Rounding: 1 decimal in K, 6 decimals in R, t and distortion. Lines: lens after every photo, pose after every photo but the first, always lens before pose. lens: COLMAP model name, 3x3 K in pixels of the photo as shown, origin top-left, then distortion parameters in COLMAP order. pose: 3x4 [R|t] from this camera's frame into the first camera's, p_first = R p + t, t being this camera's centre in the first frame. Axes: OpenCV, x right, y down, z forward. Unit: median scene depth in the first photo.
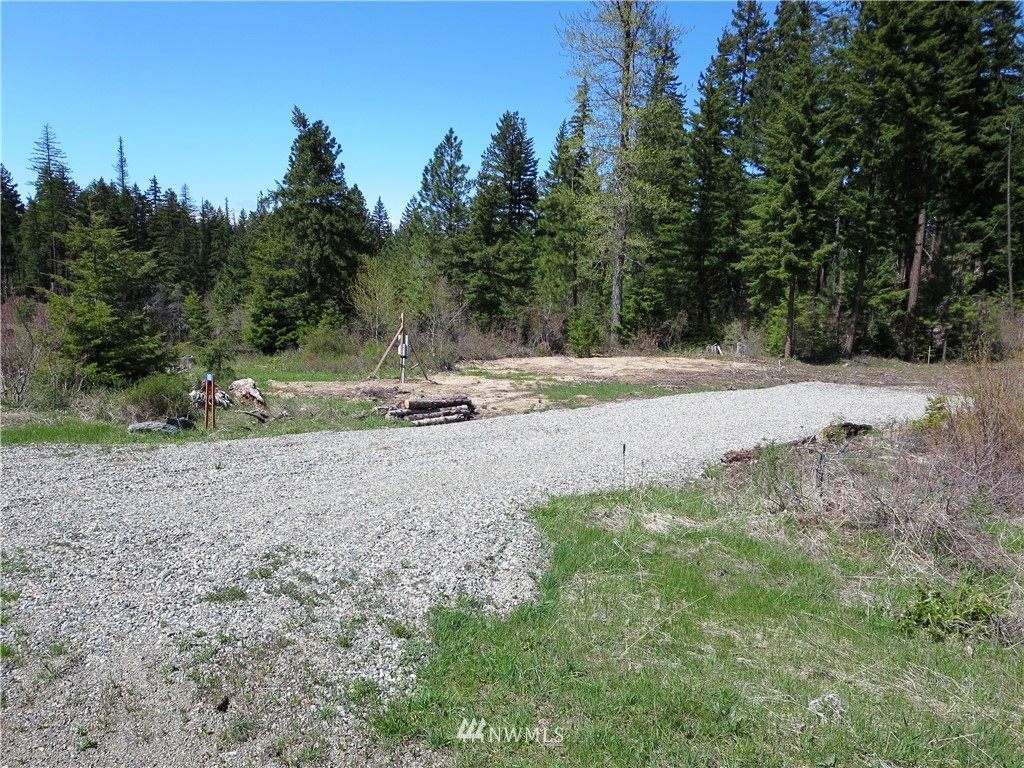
lens RADIAL K [[713.3, 0, 509.8], [0, 713.3, 389.8], [0, 0, 1]] dist [-0.046956, 0.019606]
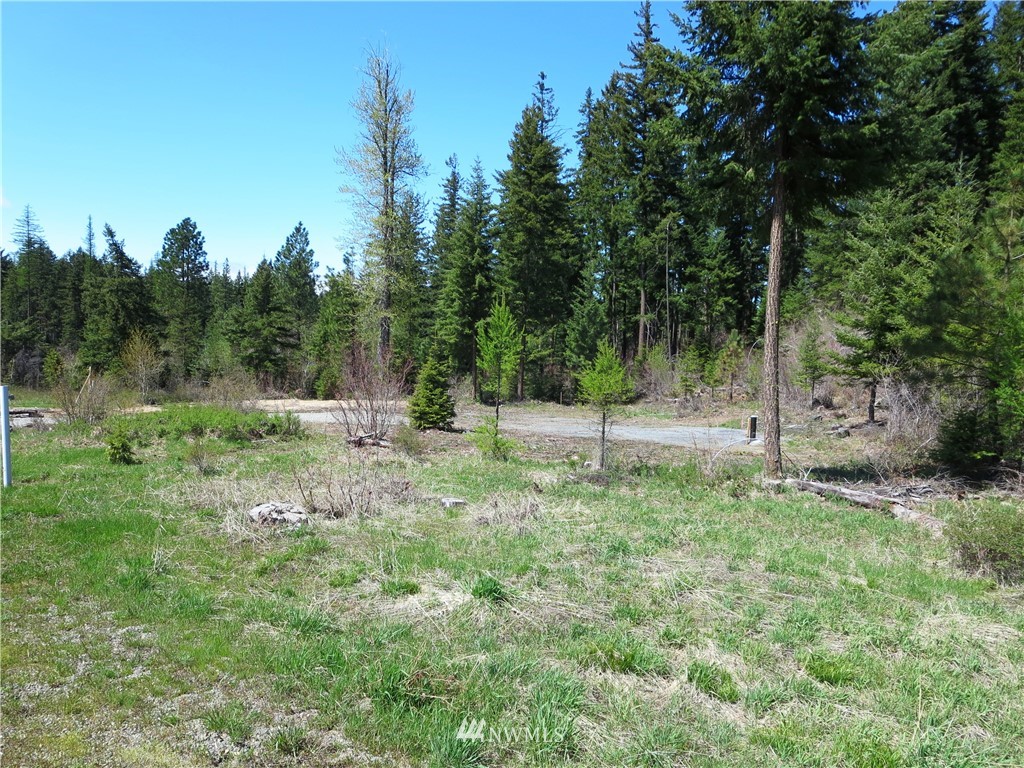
lens RADIAL K [[713.3, 0, 508.7], [0, 713.3, 381.1], [0, 0, 1]] dist [-0.046956, 0.019606]
pose [[0.999723, 0.006943, -0.022504, 0.474378], [-0.009003, 0.995646, -0.092783, 0.040142], [0.021762, 0.092959, 0.995432, -0.327619]]
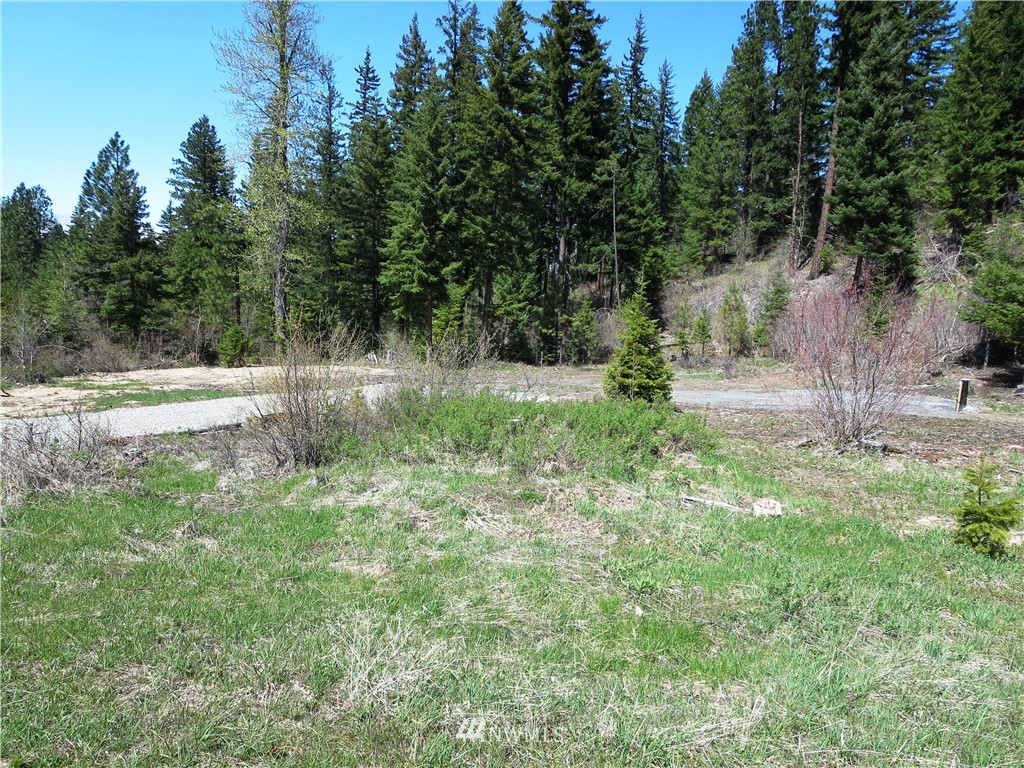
lens RADIAL K [[713.3, 0, 514.6], [0, 713.3, 378.9], [0, 0, 1]] dist [-0.046956, 0.019606]
pose [[0.939026, -0.026178, 0.342848, 0.131552], [0.036757, 0.999026, -0.024394, 0.010153], [-0.341876, 0.035509, 0.939074, -0.087834]]
